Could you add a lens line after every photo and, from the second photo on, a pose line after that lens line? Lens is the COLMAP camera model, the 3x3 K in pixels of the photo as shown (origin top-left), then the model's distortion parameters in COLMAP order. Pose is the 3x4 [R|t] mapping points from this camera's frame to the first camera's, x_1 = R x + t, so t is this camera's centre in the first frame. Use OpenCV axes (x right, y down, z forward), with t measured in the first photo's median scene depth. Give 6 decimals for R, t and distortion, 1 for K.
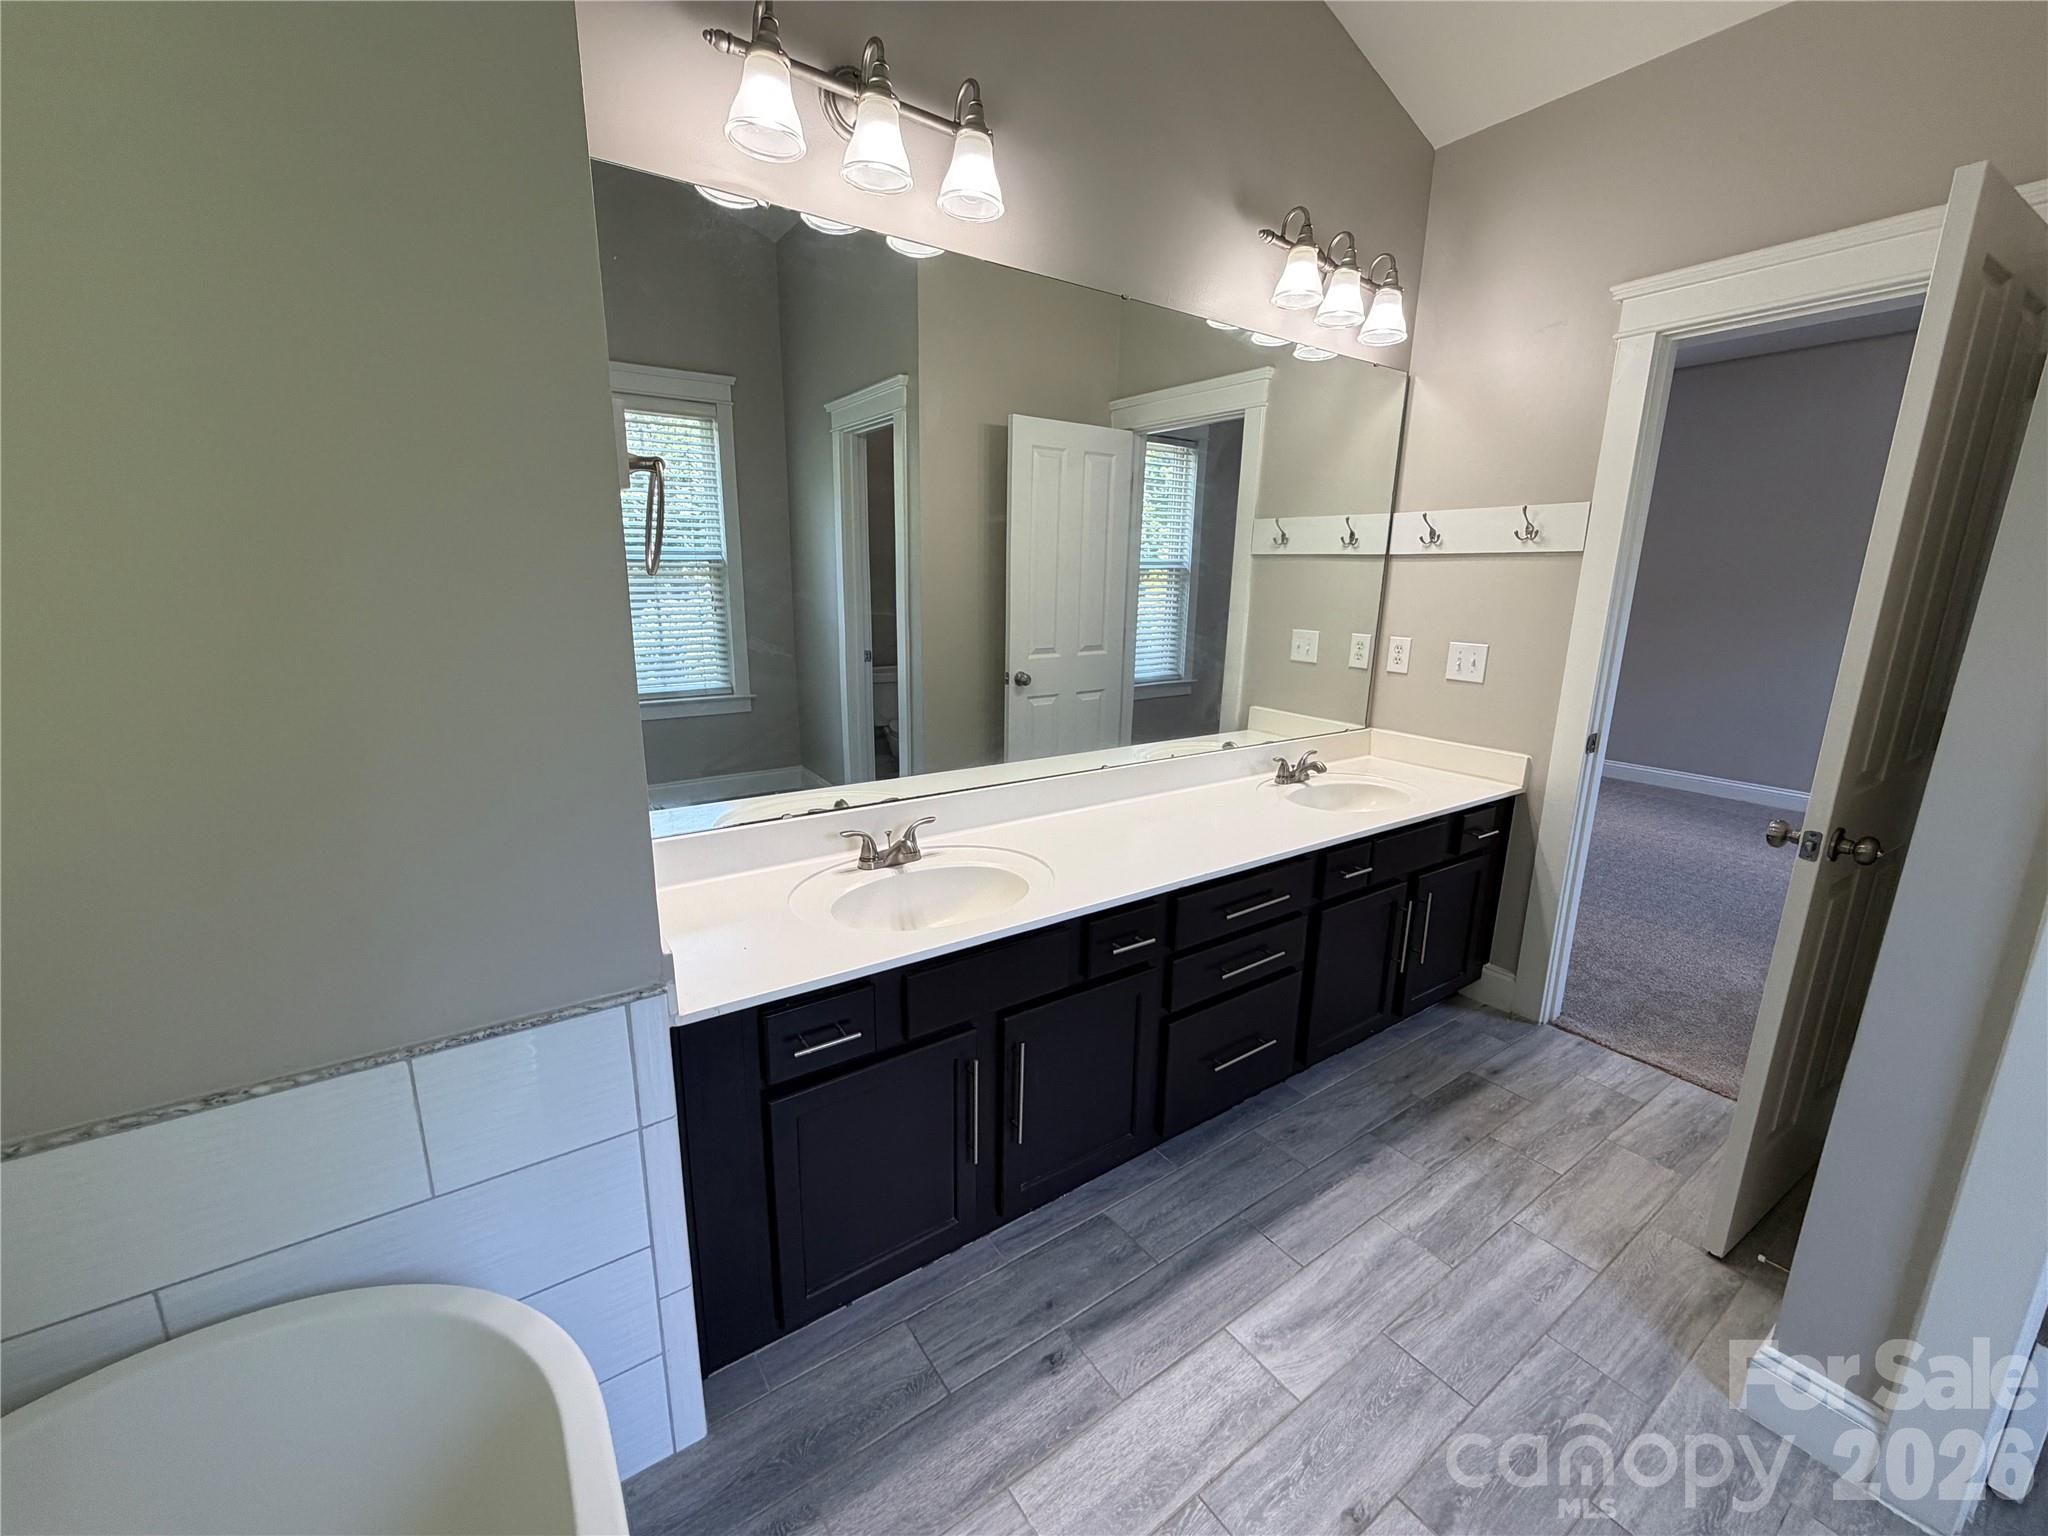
lens RADIAL K [[817.4, 0, 1022.0], [0, 817.4, 770.6], [0, 0, 1]] dist [0.001757, 0.000164]
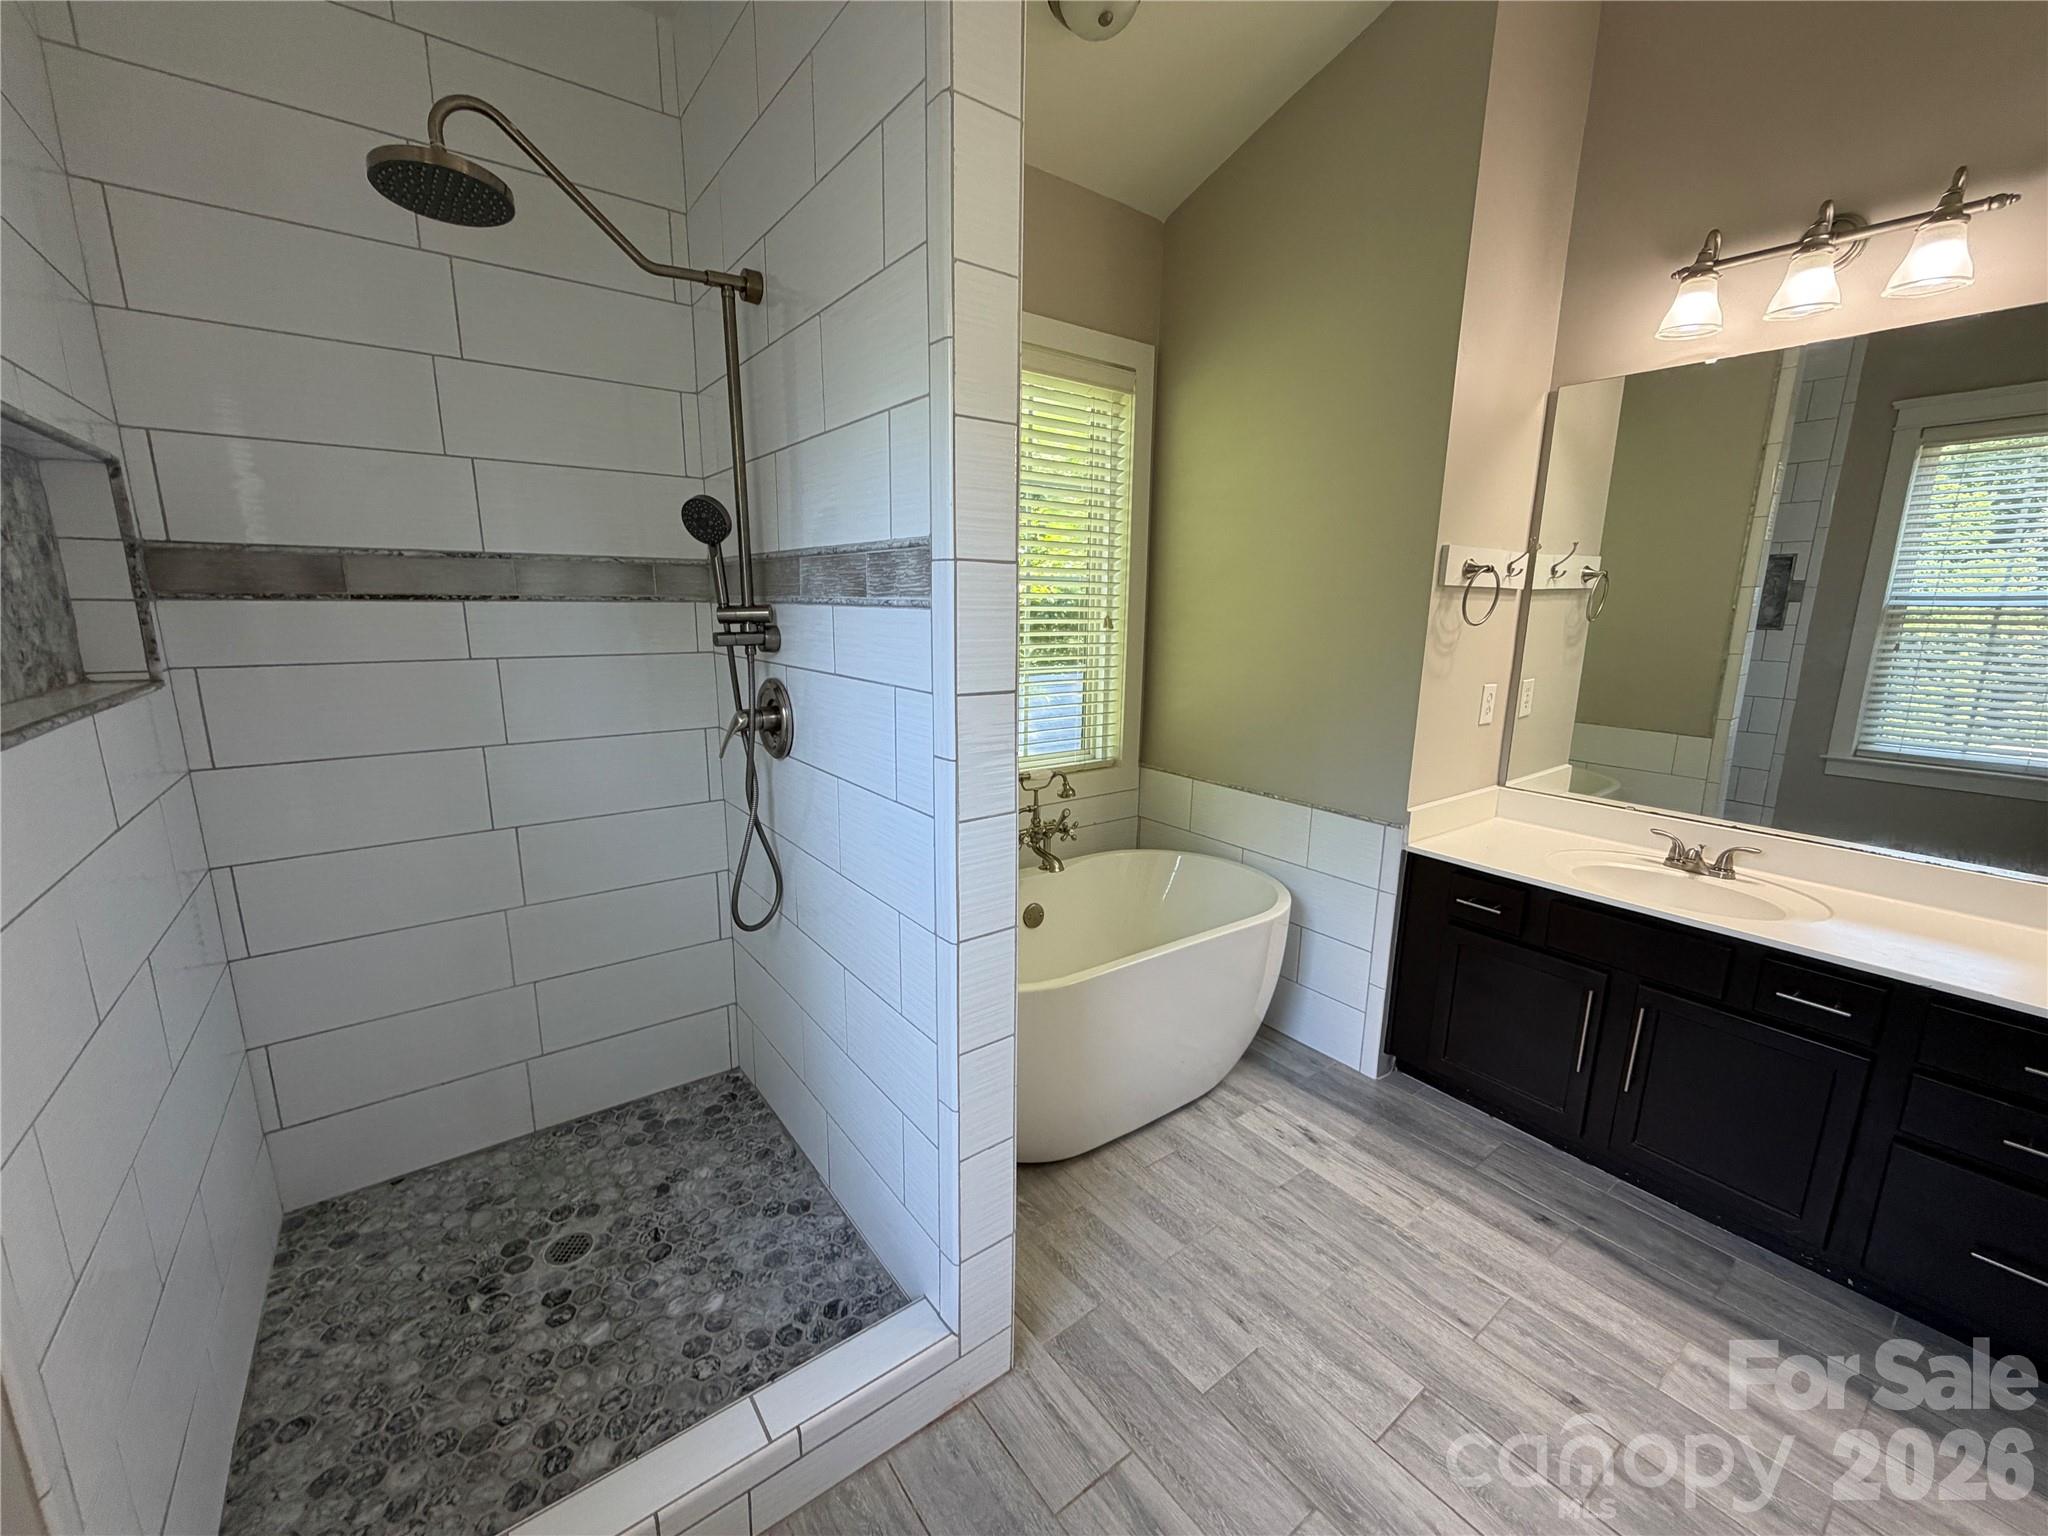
lens RADIAL K [[813.3, 0, 1024.0], [0, 813.3, 768.0], [0, 0, 1]] dist [-0.000018, 0.000130]
pose [[0.040637, 0.197243, -0.979512, 0.616858], [-0.234580, 0.954805, 0.182536, -0.010569], [0.971247, 0.222356, 0.085069, -0.050441]]
